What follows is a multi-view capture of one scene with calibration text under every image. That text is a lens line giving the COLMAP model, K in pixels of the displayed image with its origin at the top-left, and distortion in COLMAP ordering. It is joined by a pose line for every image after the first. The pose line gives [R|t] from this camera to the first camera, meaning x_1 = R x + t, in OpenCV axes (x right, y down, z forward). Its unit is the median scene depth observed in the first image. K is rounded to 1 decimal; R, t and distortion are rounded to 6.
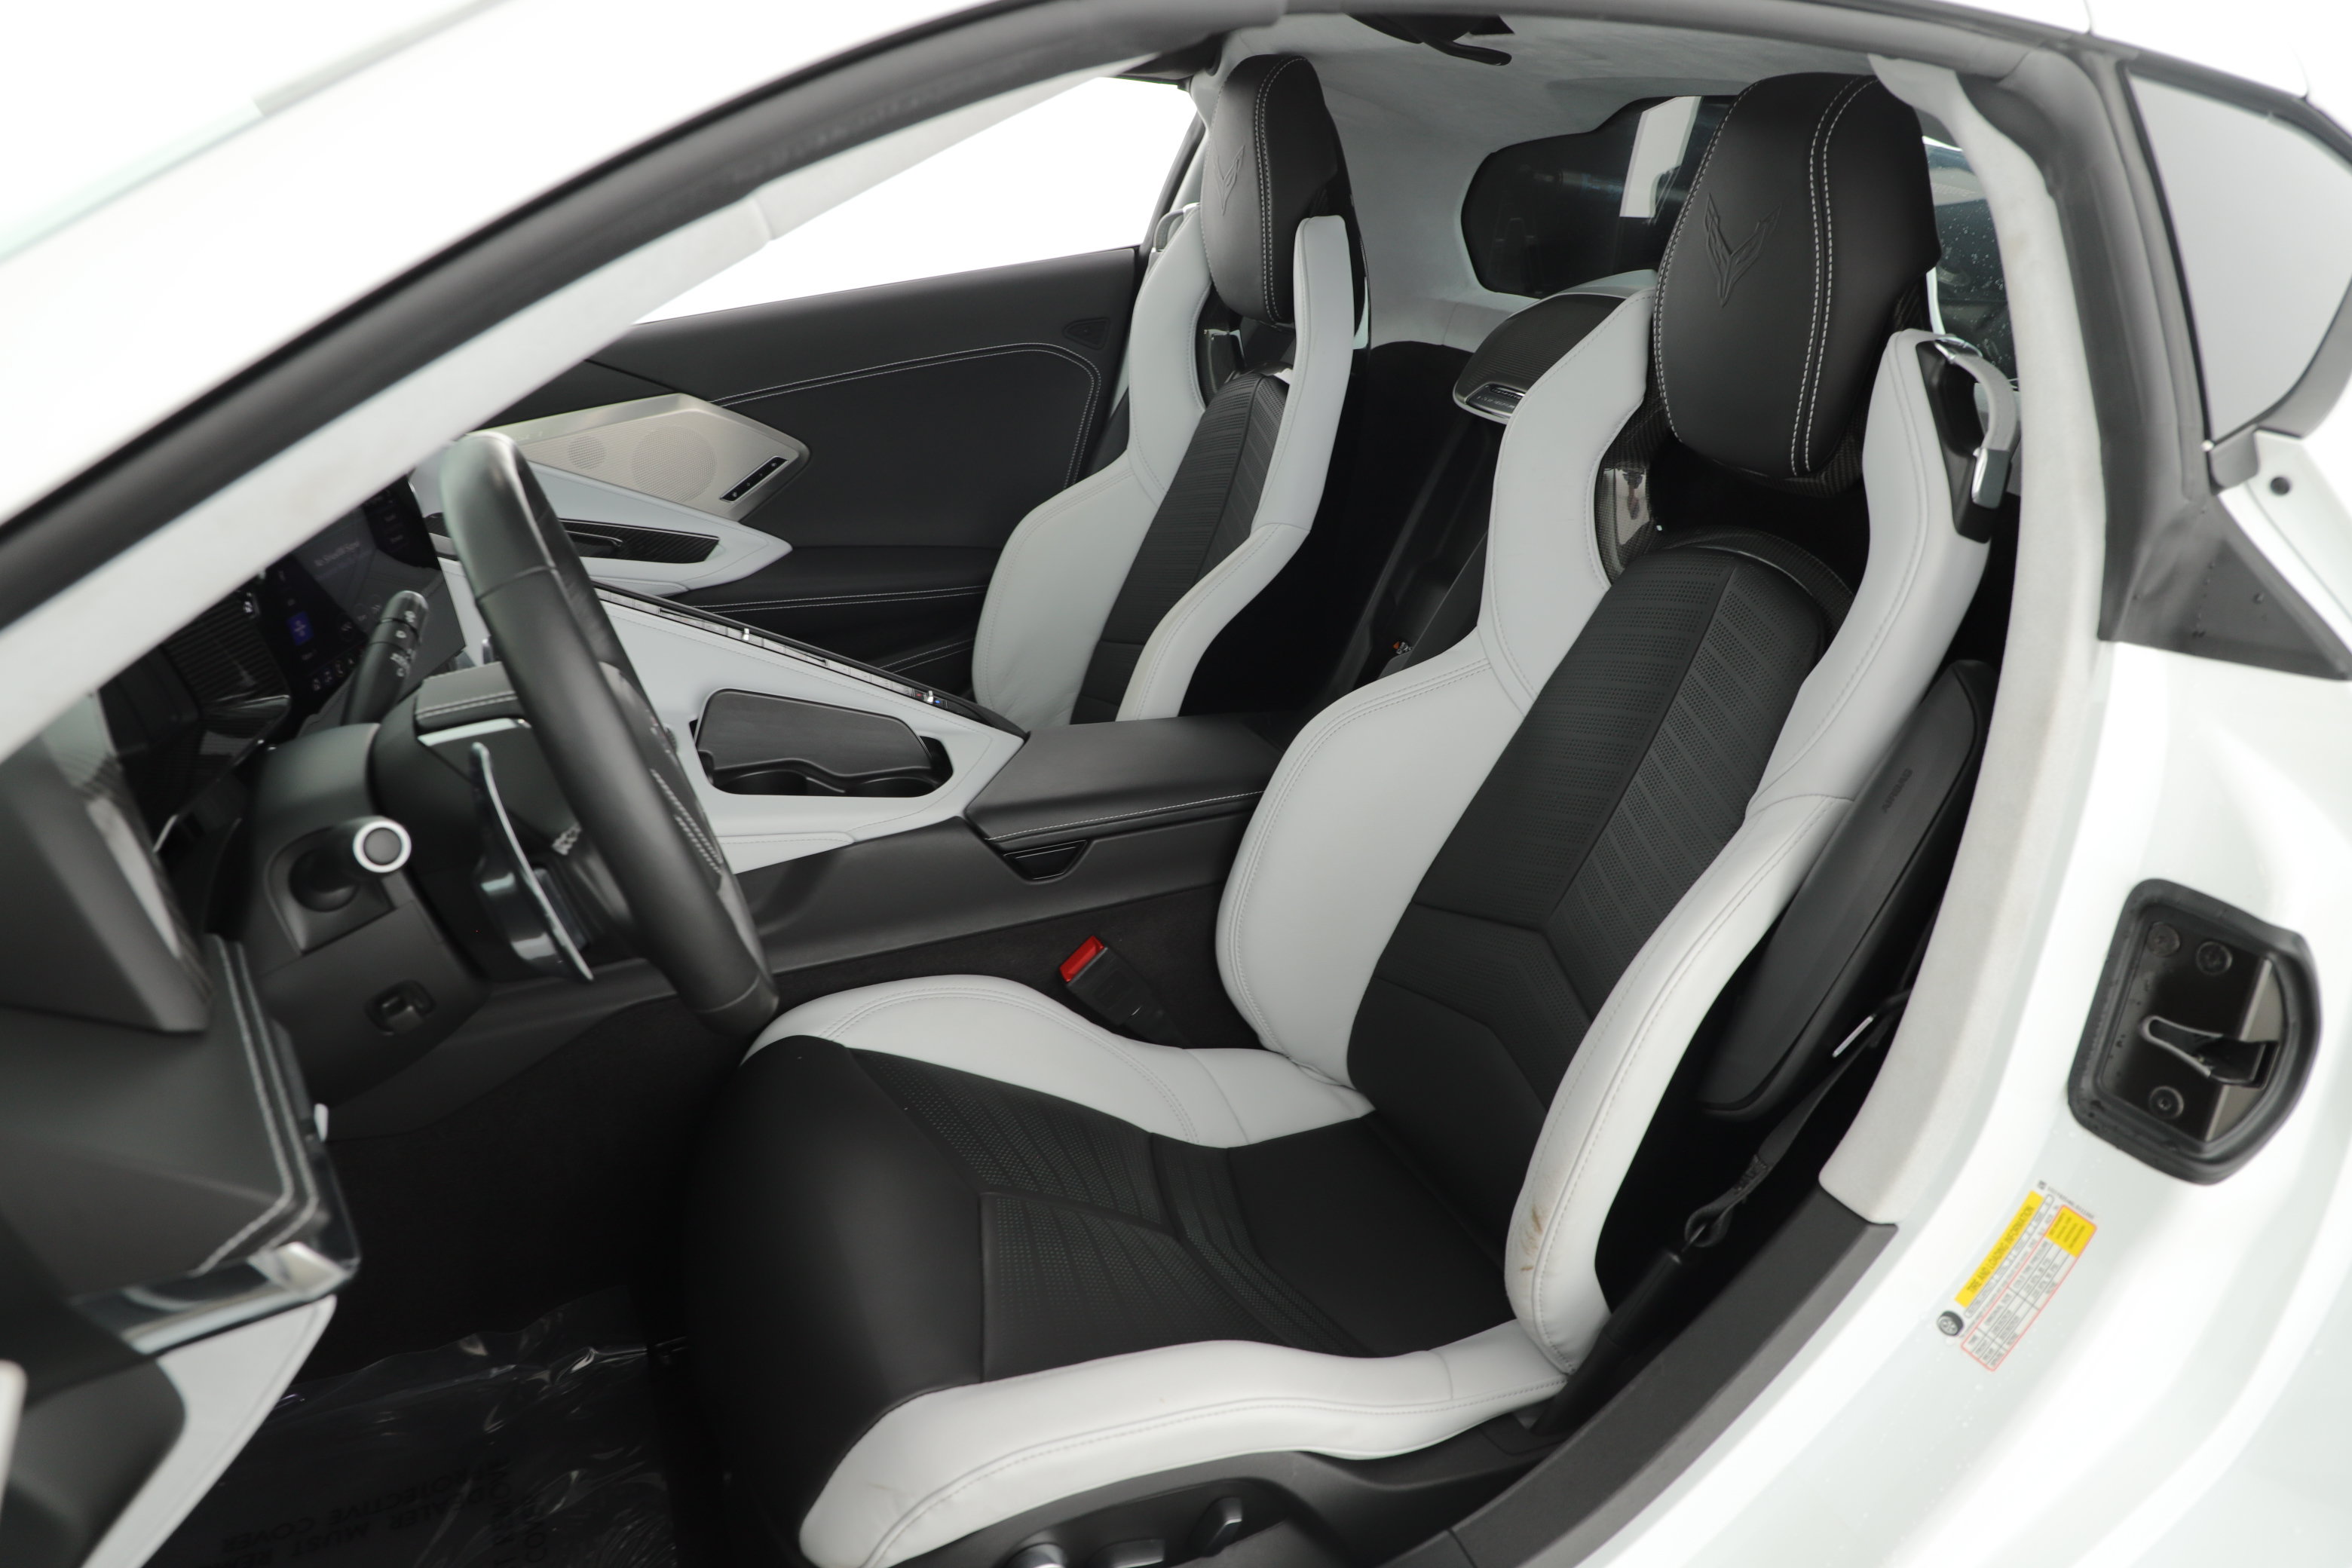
lens RADIAL K [[1603.0, 0, 1176.0], [0, 1603.0, 784.0], [0, 0, 1]] dist [-0.081466, 0.040537]
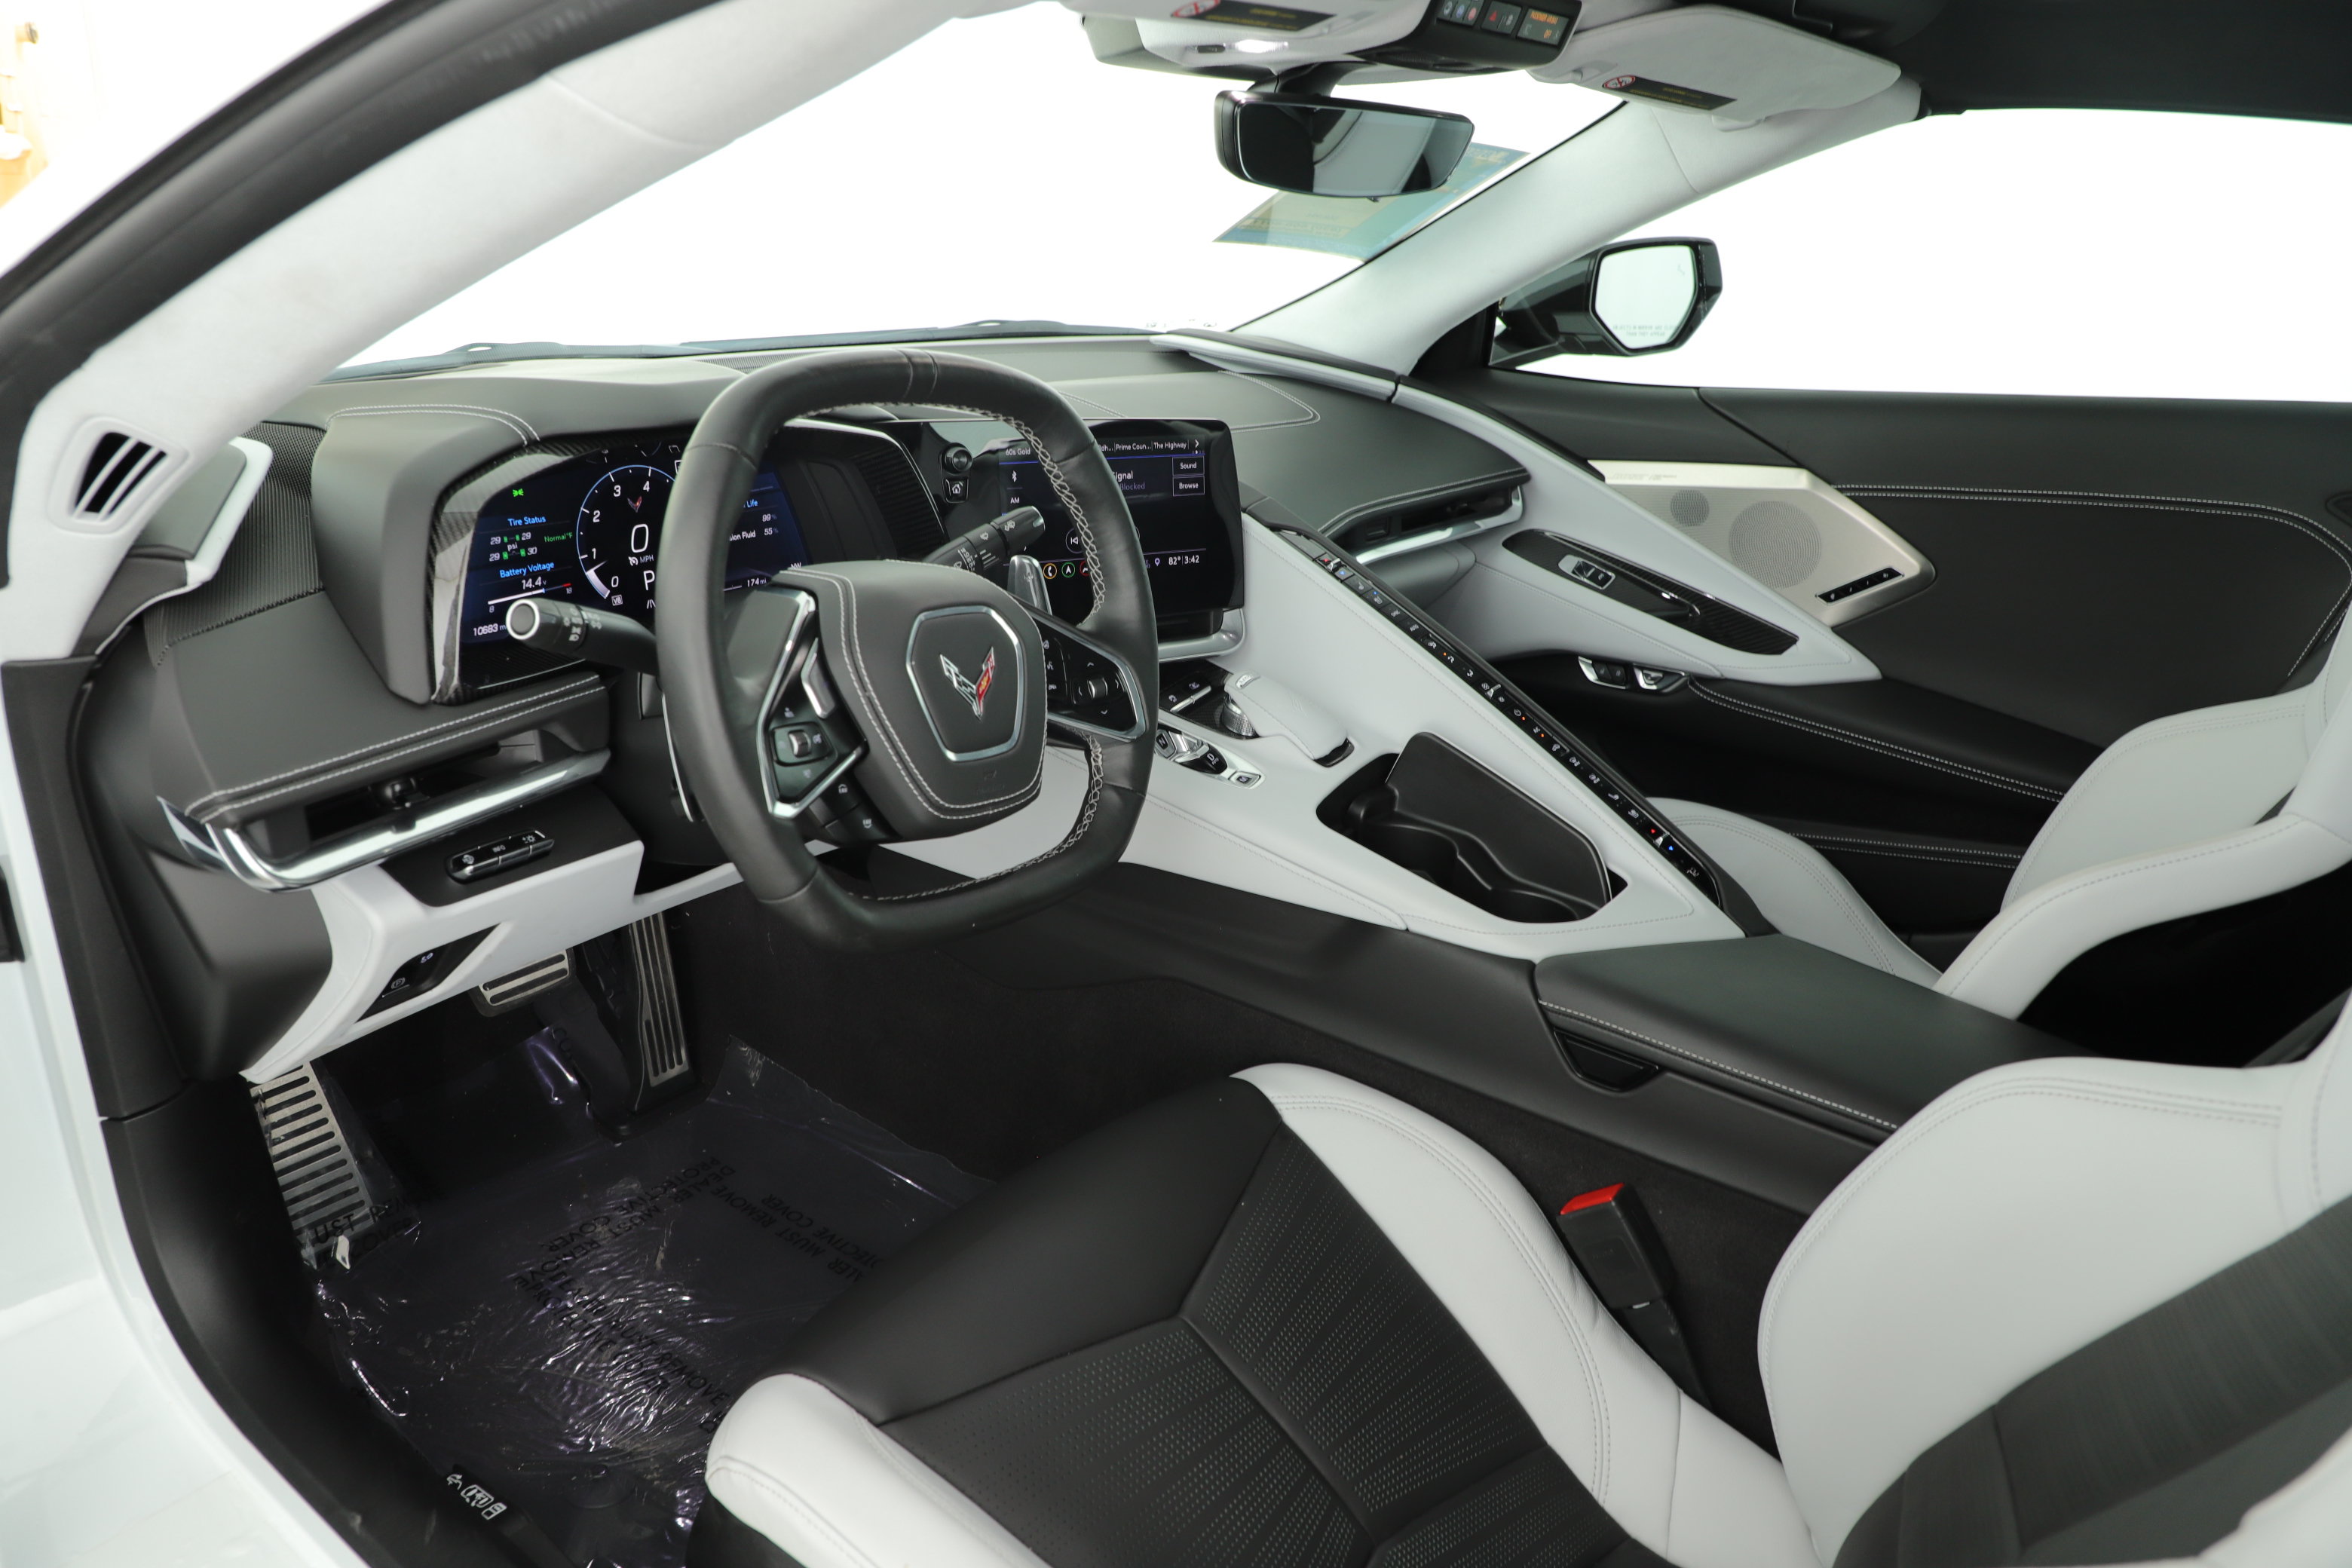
lens RADIAL K [[1603.0, 0, 1176.0], [0, 1603.0, 784.0], [0, 0, 1]] dist [-0.081466, 0.040537]
pose [[0.498868, 0.337645, -0.798202, 0.544697], [-0.385413, 0.911340, 0.144624, -0.152761], [0.776265, 0.235489, 0.584771, 0.488155]]
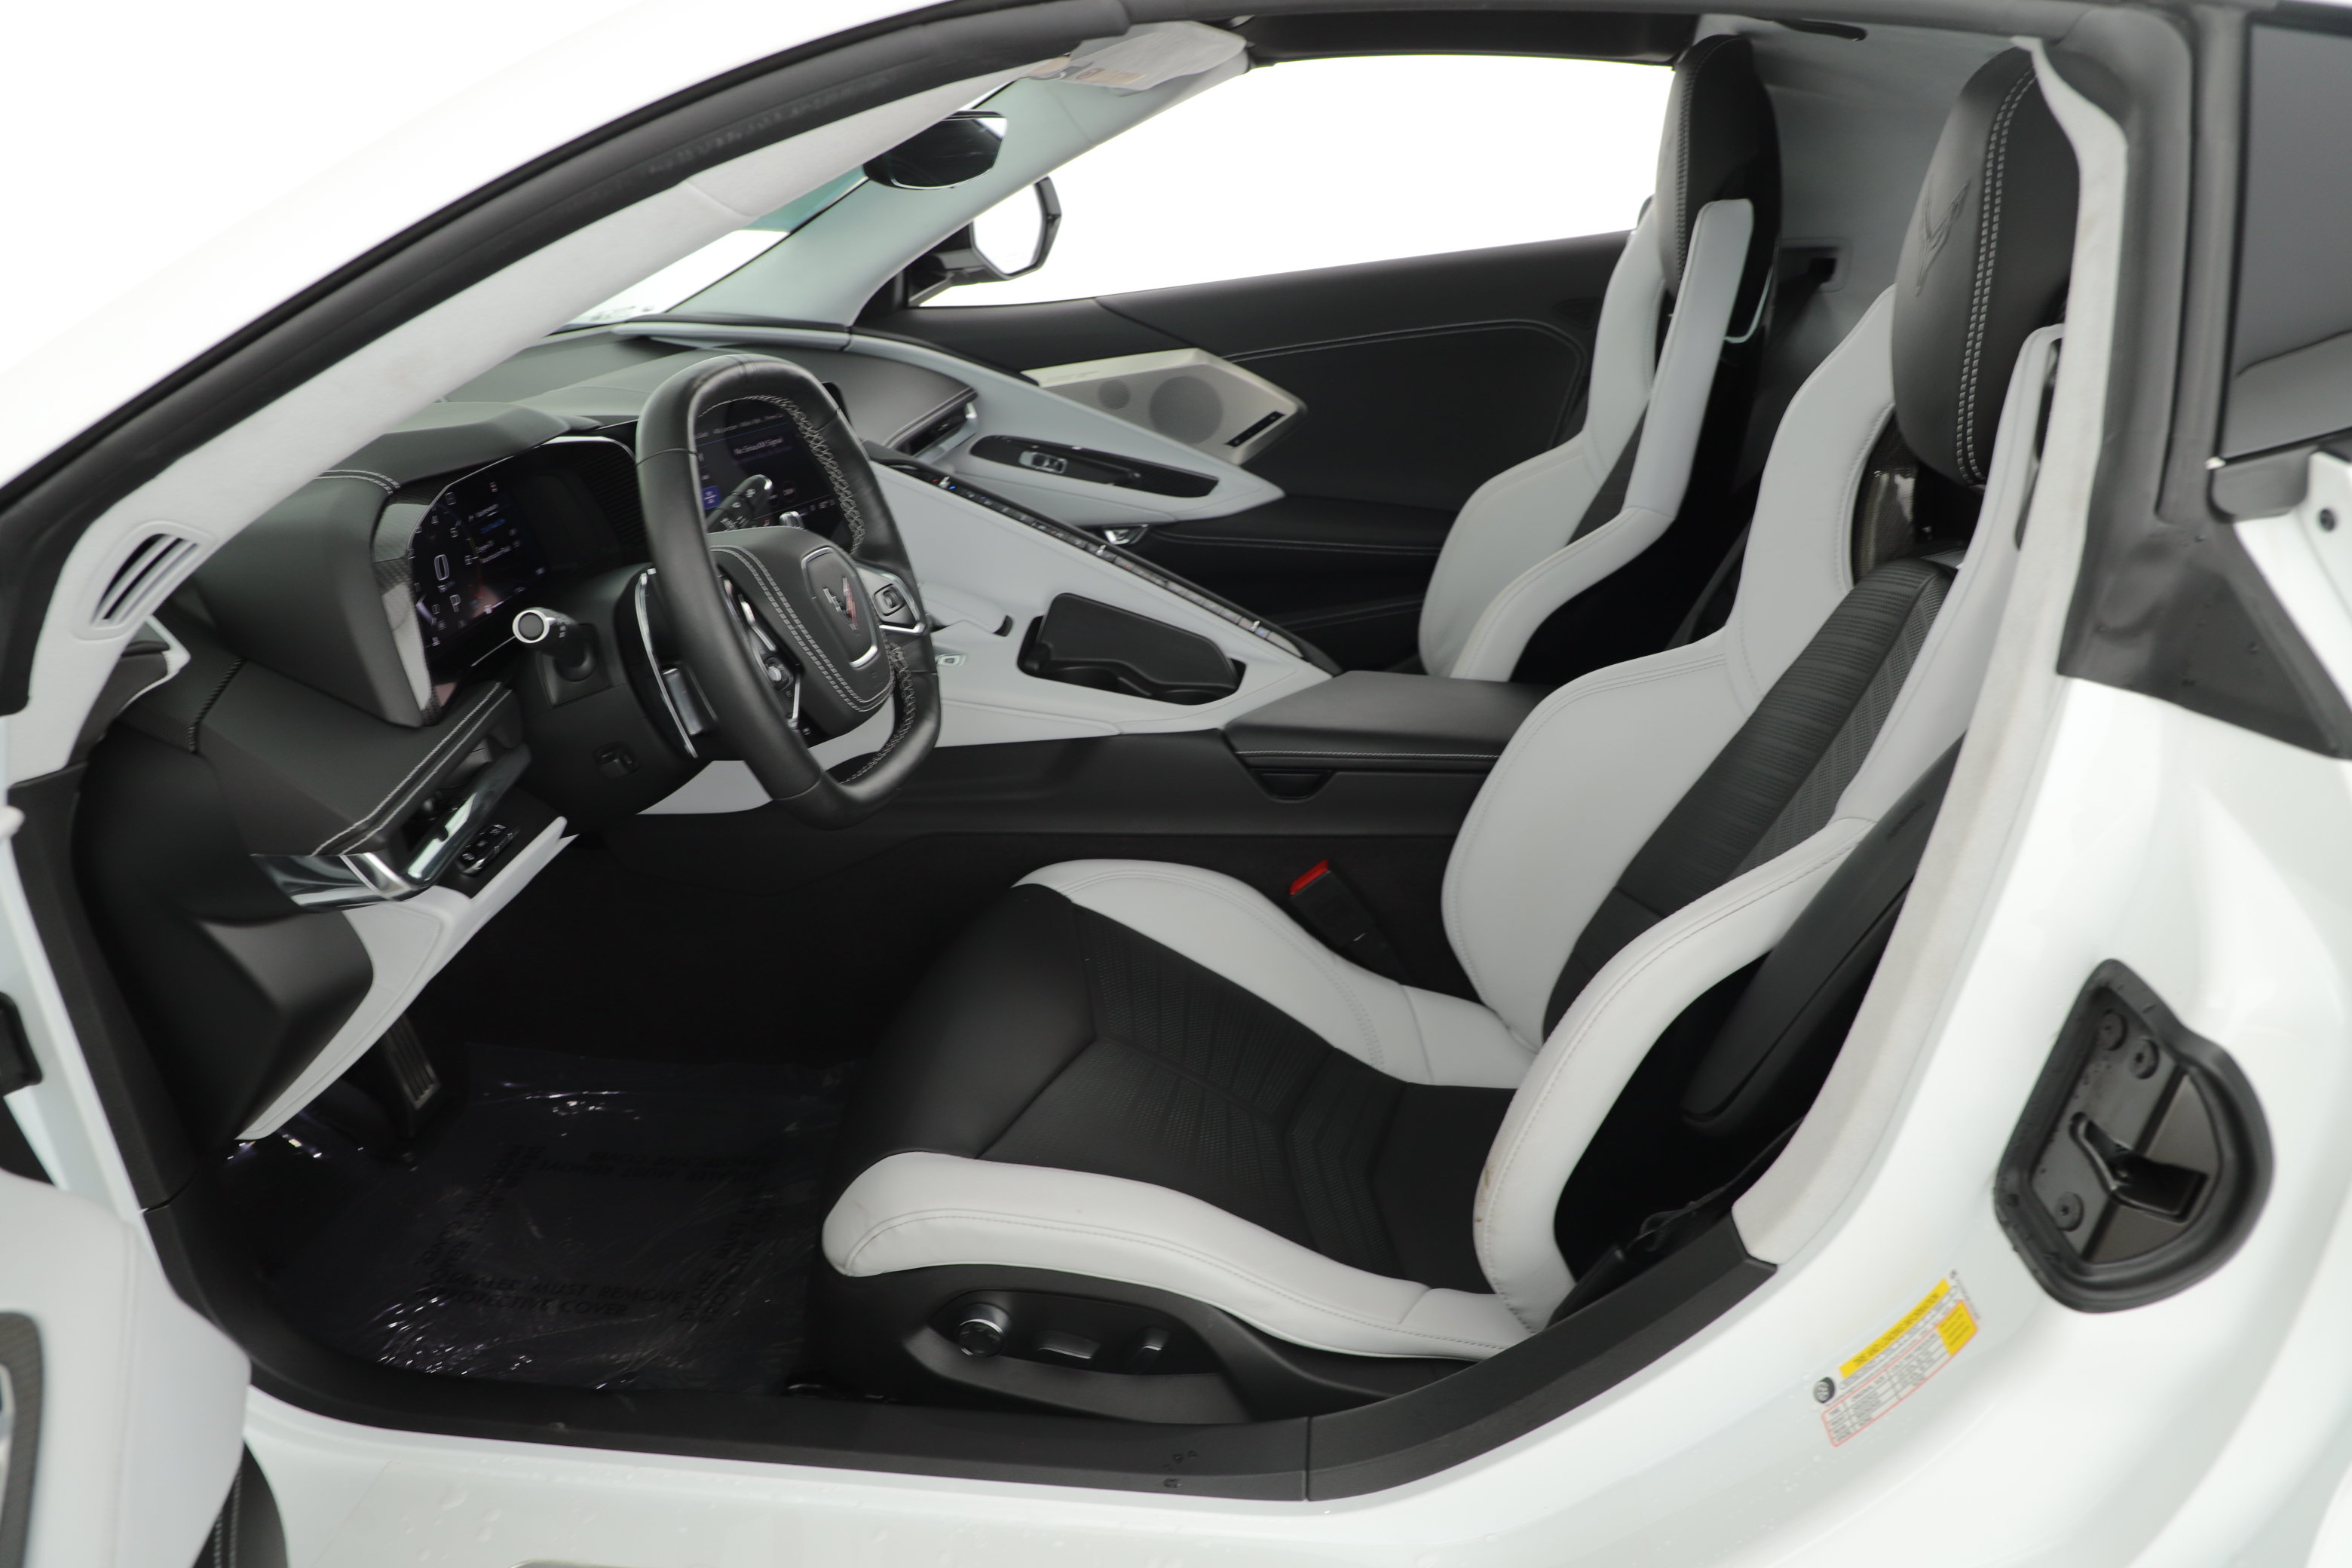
lens RADIAL K [[1603.0, 0, 1176.0], [0, 1603.0, 784.0], [0, 0, 1]] dist [-0.081466, 0.040537]
pose [[0.868964, 0.171548, -0.464190, 0.505529], [-0.165603, 0.984718, 0.053907, 0.003635], [0.466344, 0.030028, 0.884094, -0.013895]]
